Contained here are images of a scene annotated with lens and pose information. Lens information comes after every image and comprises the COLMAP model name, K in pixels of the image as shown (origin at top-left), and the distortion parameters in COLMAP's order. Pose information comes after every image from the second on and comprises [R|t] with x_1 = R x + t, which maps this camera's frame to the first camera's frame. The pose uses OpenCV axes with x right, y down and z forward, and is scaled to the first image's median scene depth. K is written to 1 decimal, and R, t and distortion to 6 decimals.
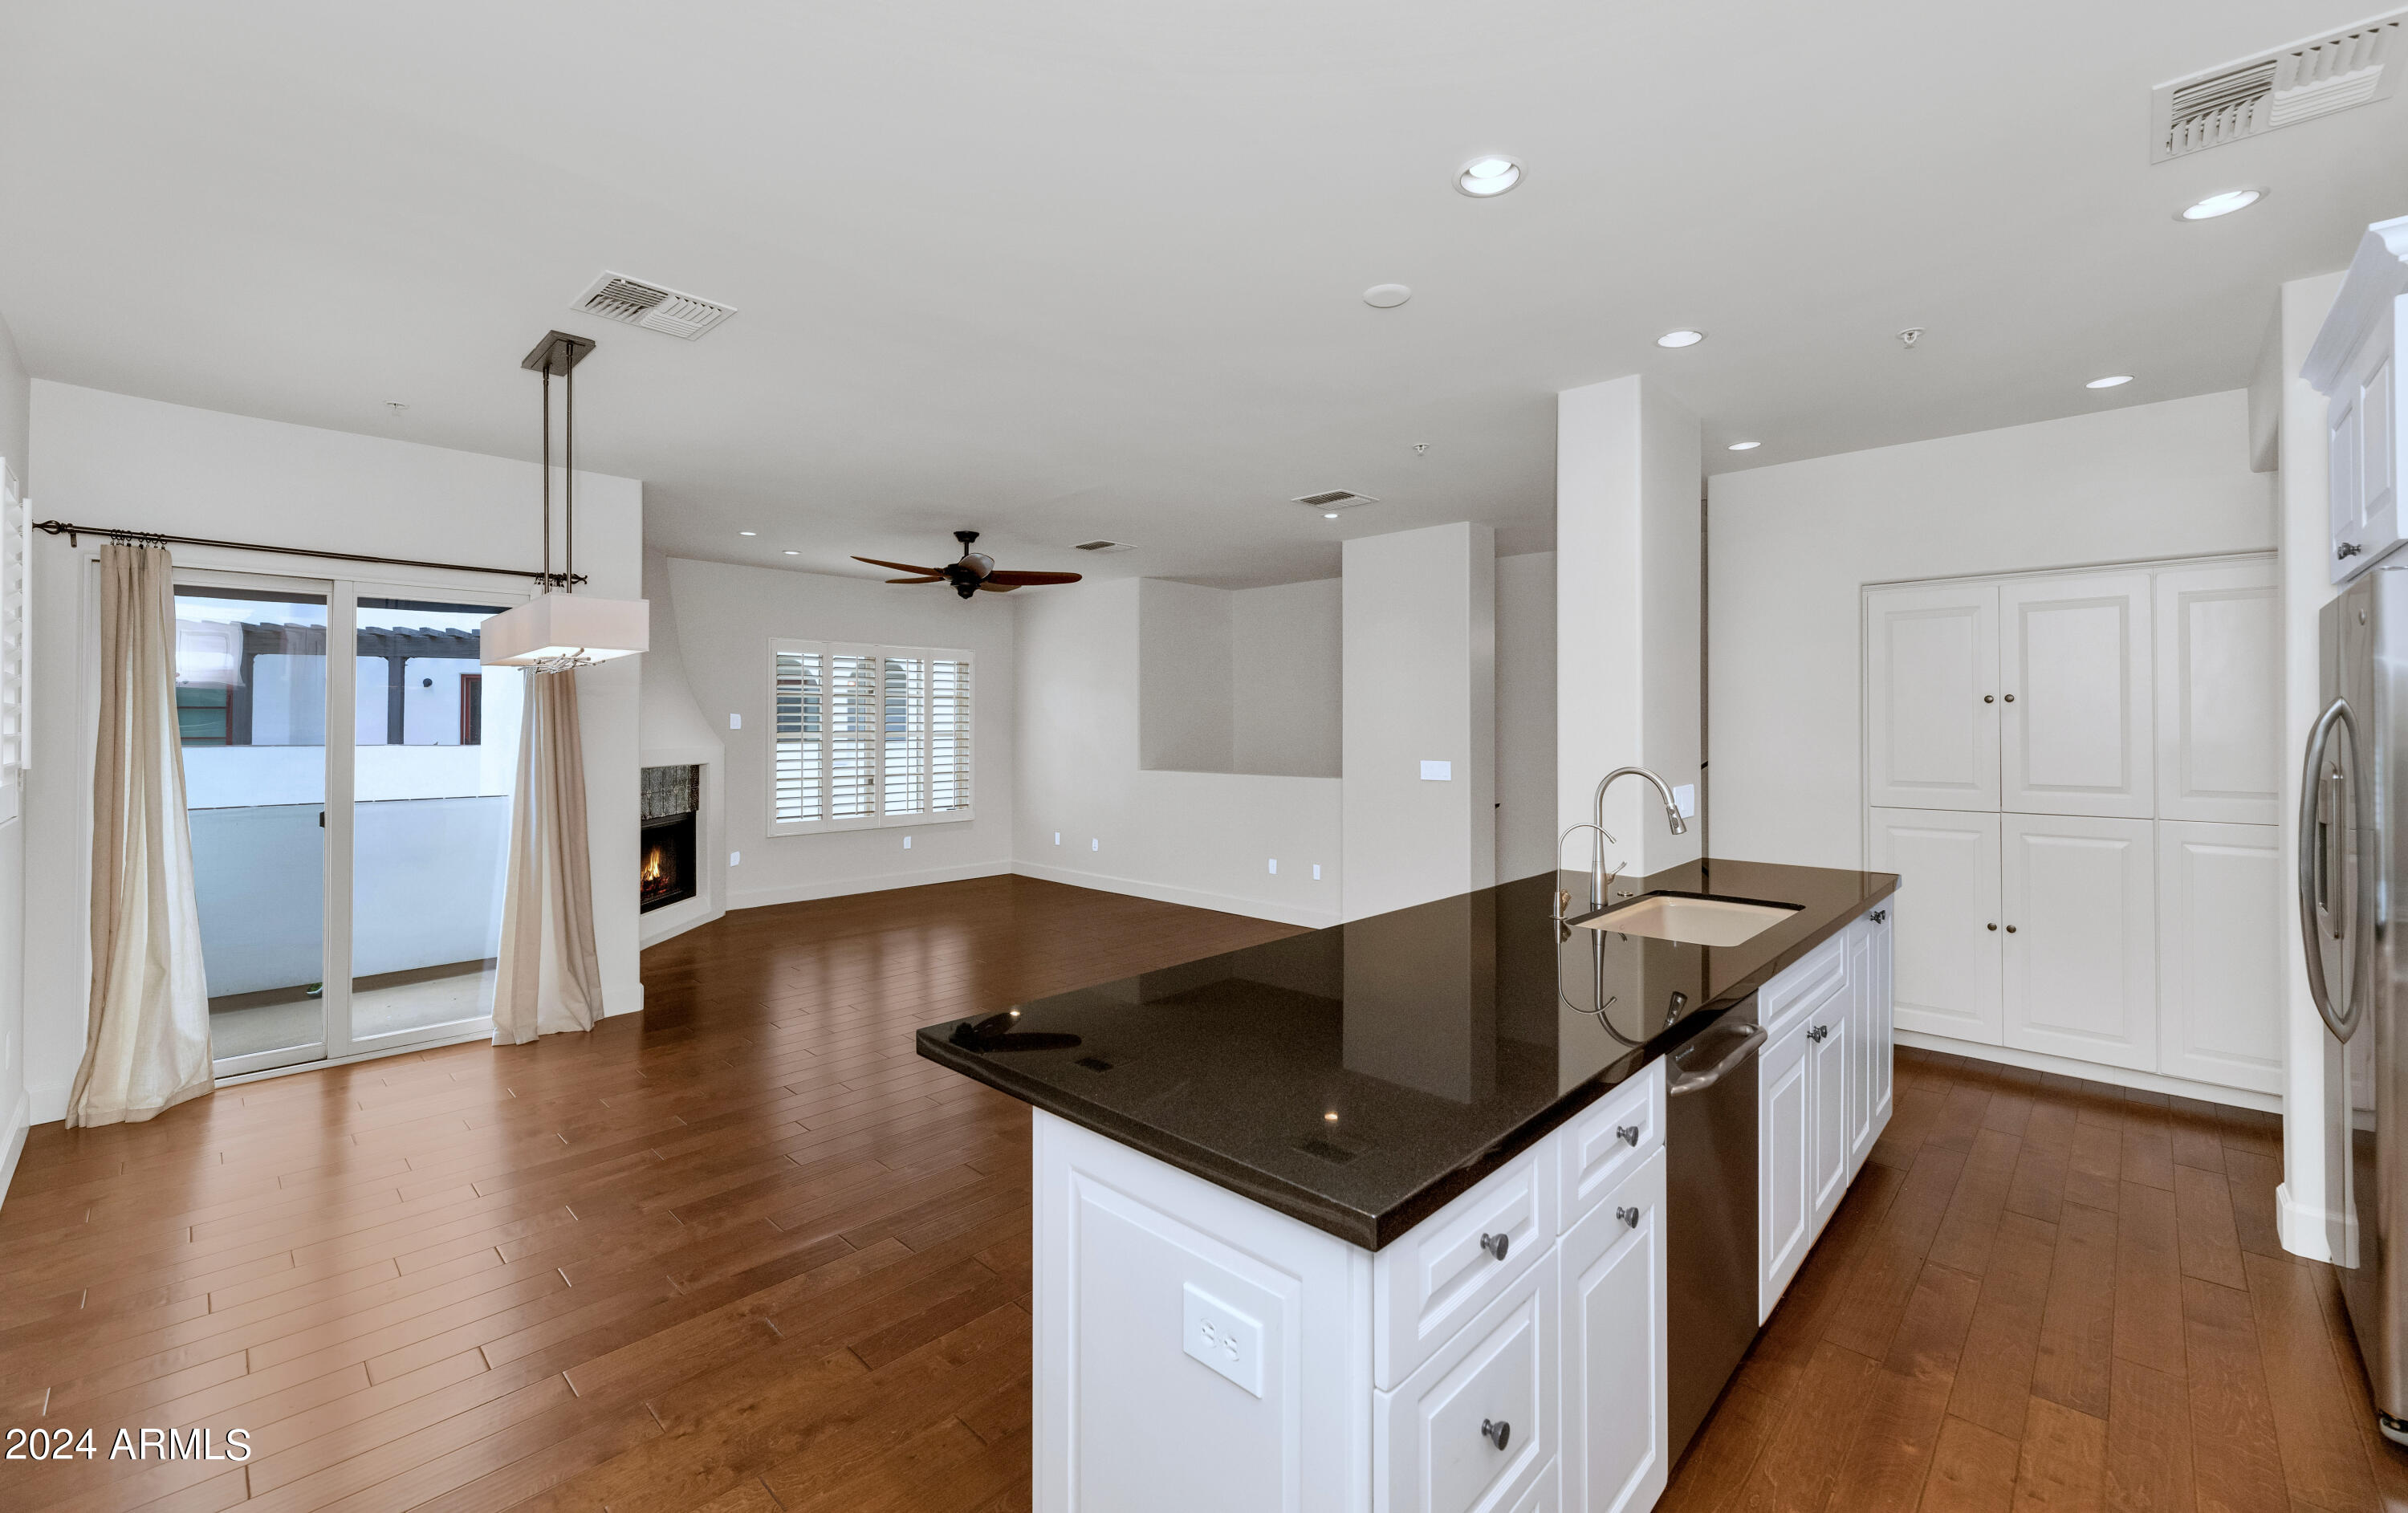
lens RADIAL K [[987.5, 0, 1223.6], [0, 987.5, 715.6], [0, 0, 1]] dist [-0.004002, 0.000305]
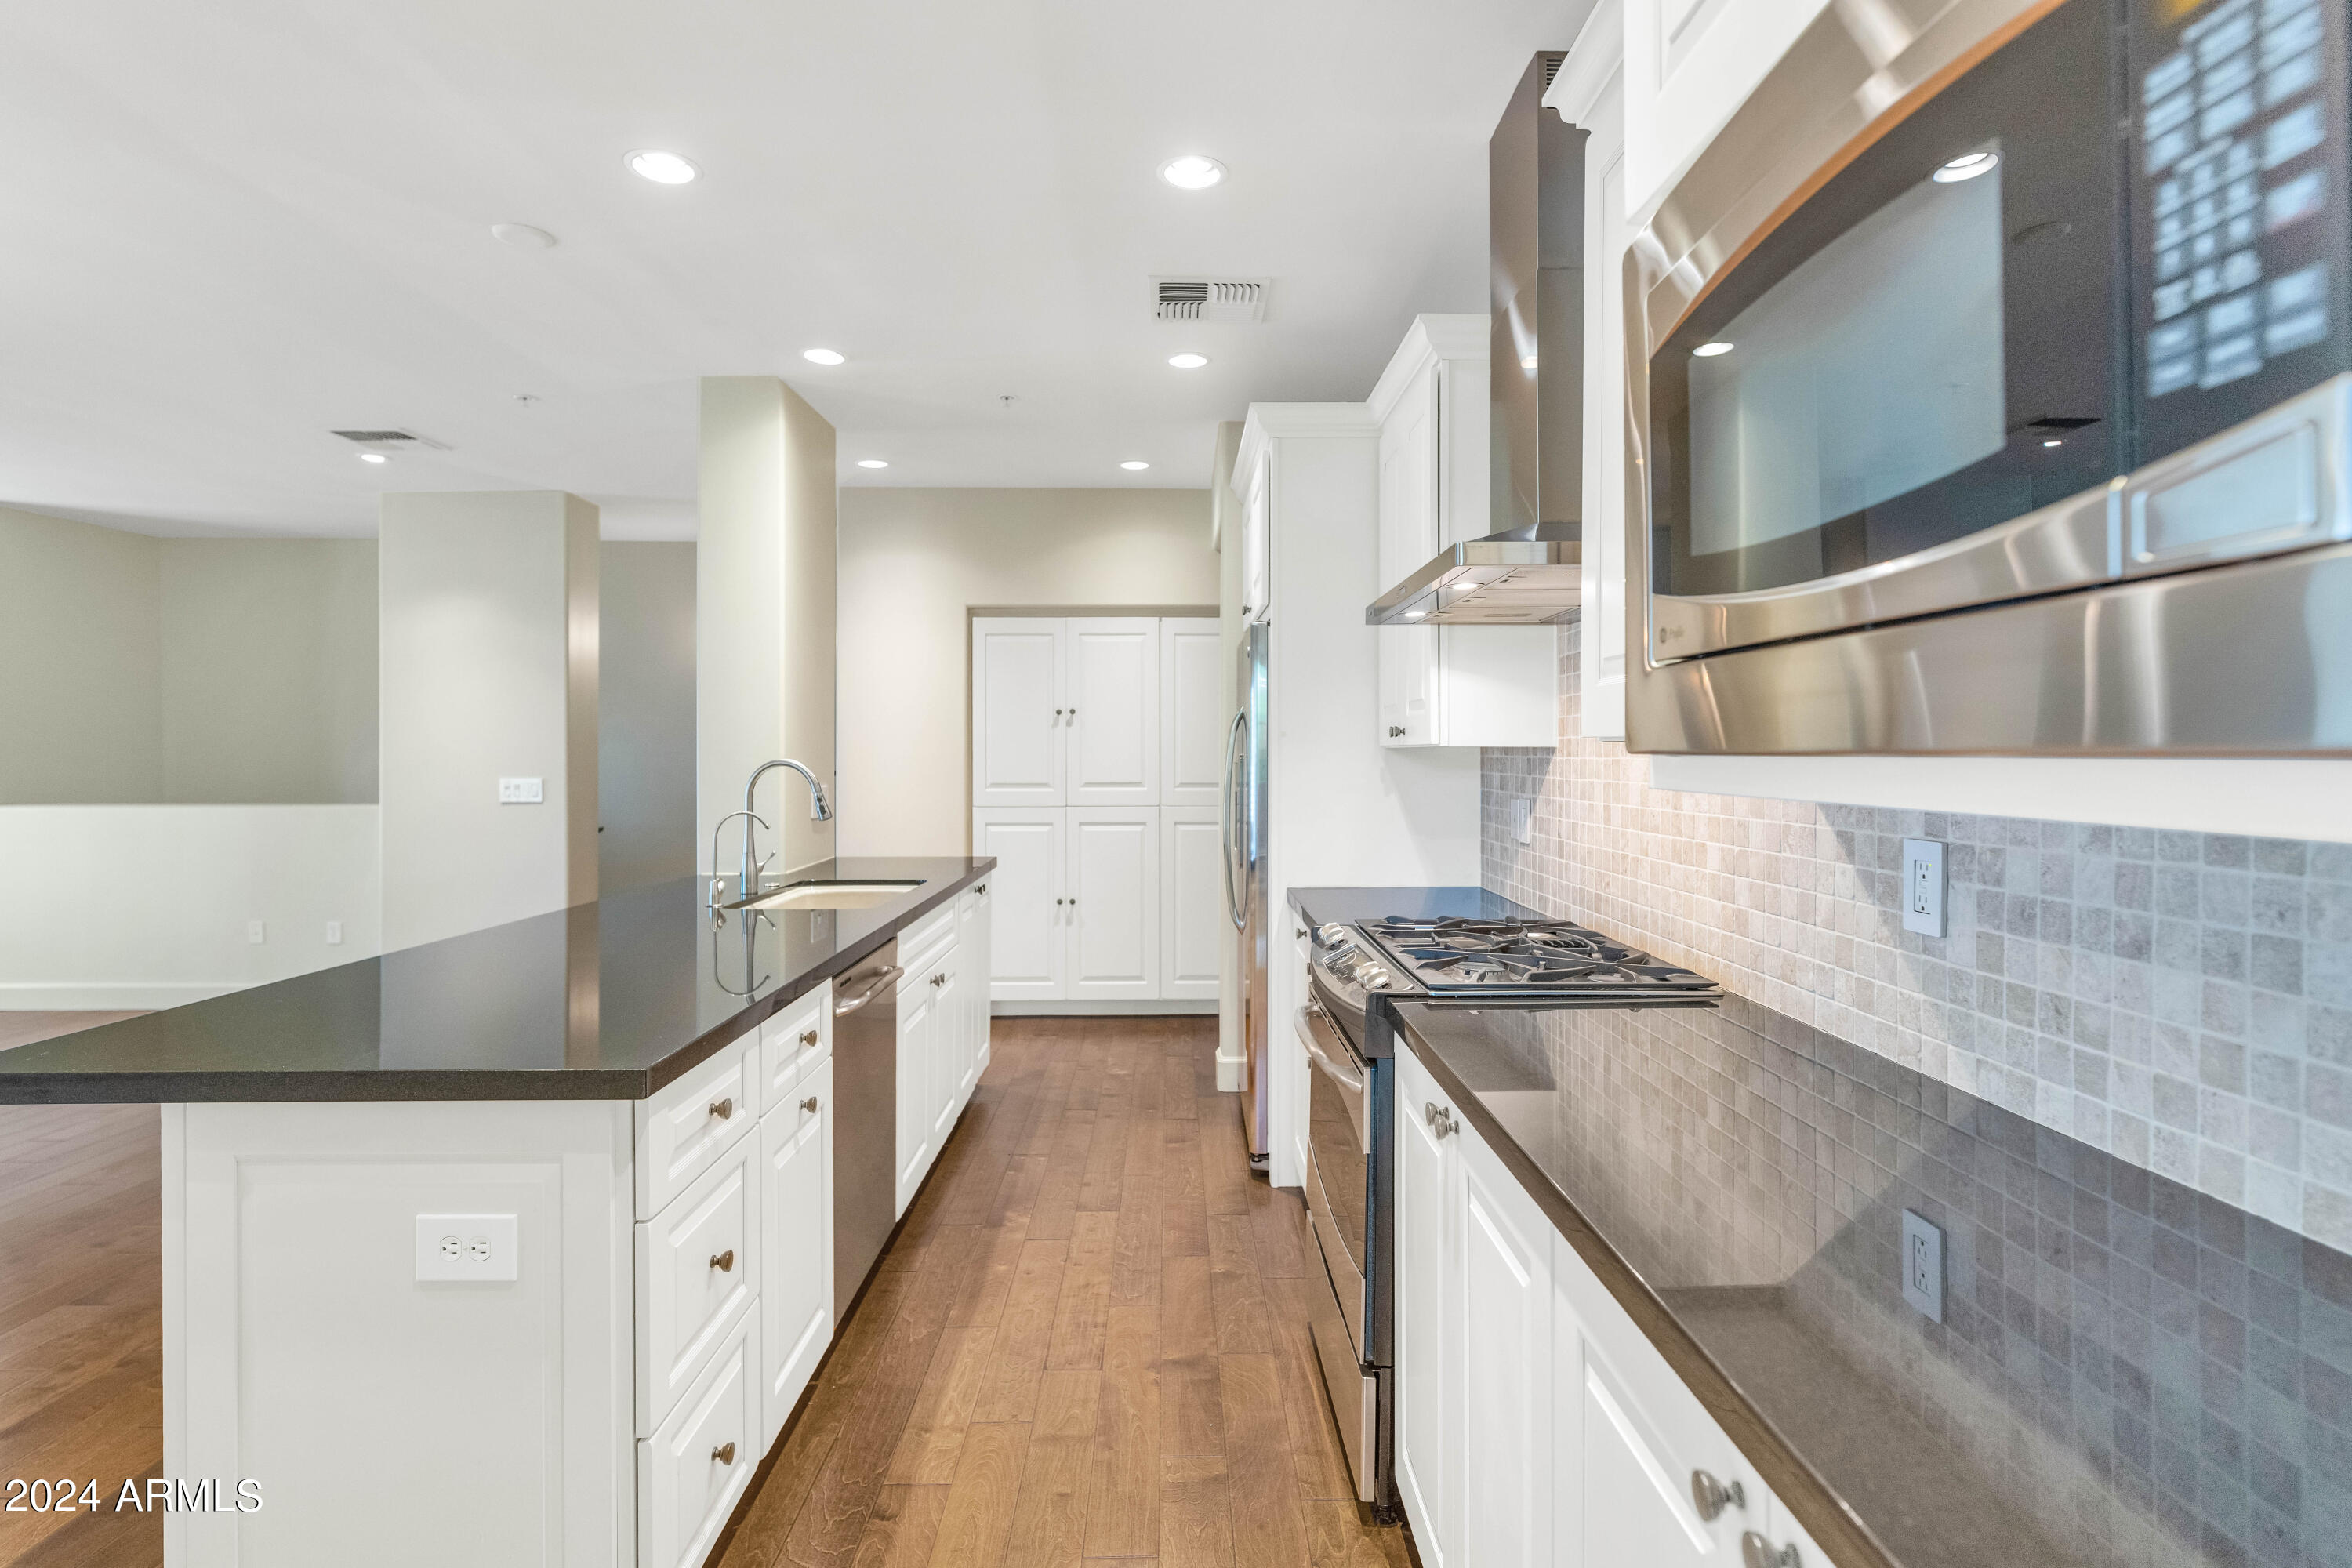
lens RADIAL K [[1174.2, 0, 1178.0], [0, 1174.2, 765.8], [0, 0, 1]] dist [-0.002840, 0.000233]
pose [[0.725787, 0.000585, 0.687919, -0.177752], [-0.009900, 0.999905, 0.009594, 0.057373], [-0.687848, -0.013774, 0.725724, -0.244432]]
